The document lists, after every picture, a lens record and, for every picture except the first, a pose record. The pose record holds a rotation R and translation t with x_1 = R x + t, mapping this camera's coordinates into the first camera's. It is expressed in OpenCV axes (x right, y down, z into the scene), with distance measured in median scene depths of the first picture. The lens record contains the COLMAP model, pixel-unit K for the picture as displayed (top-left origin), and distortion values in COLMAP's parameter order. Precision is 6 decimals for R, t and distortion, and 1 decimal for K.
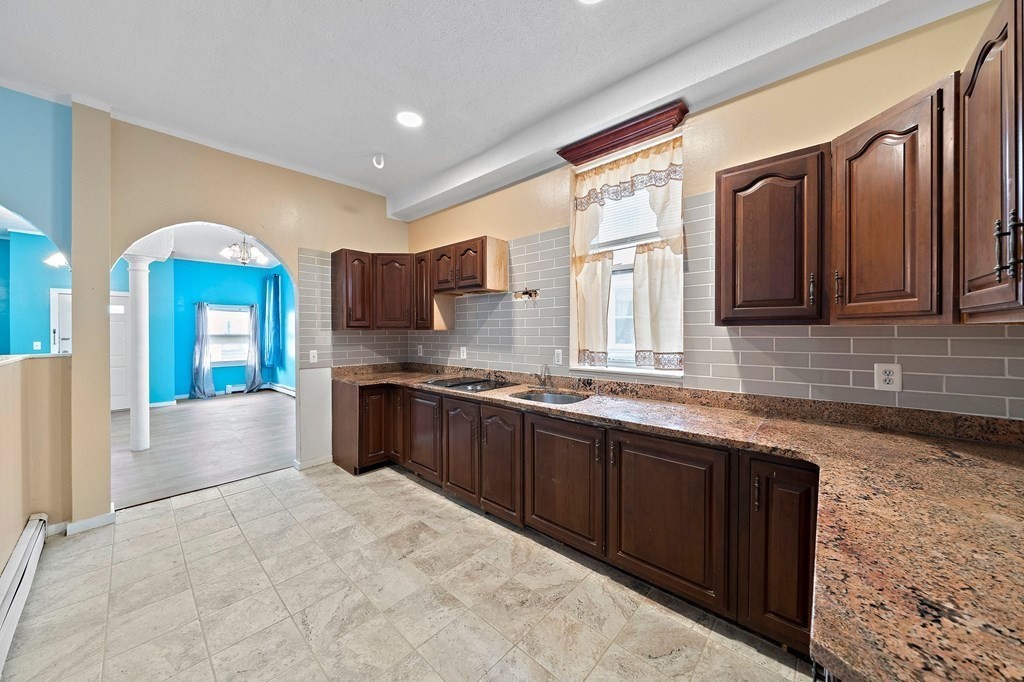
lens RADIAL K [[358.0, 0, 513.2], [0, 358.0, 334.3], [0, 0, 1]] dist [-0.006240, -0.000148]
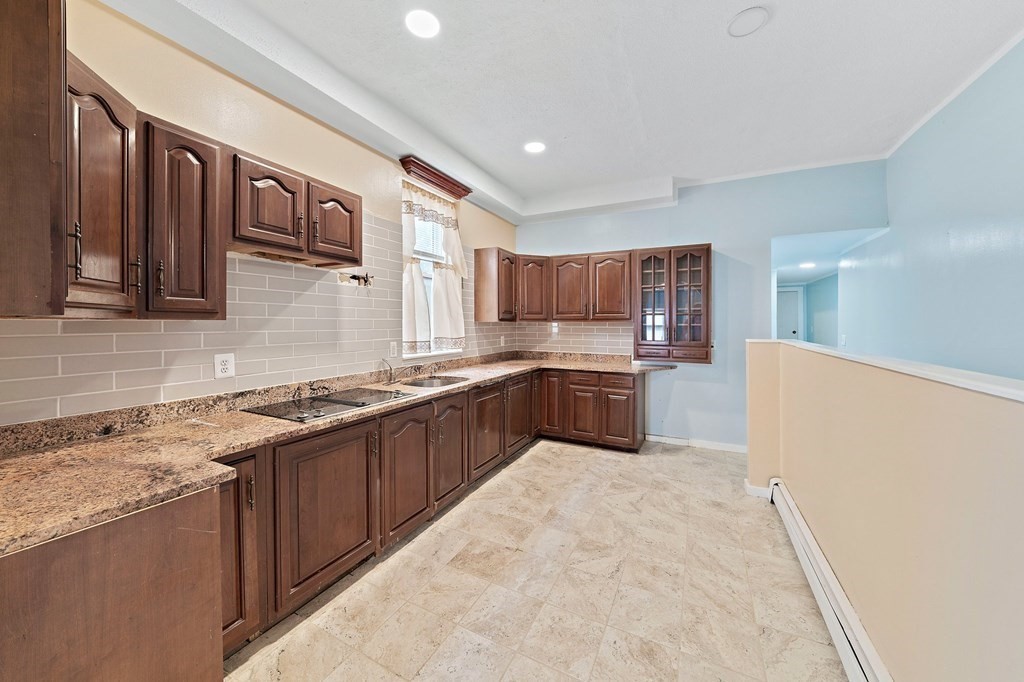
lens RADIAL K [[358.0, 0, 522.6], [0, 358.0, 325.6], [0, 0, 1]] dist [-0.006240, -0.000148]
pose [[-0.278605, 0.001701, 0.960404, -1.087050], [0.011563, 0.999932, 0.001583, -0.001175], [-0.960336, 0.011546, -0.278606, 1.078215]]
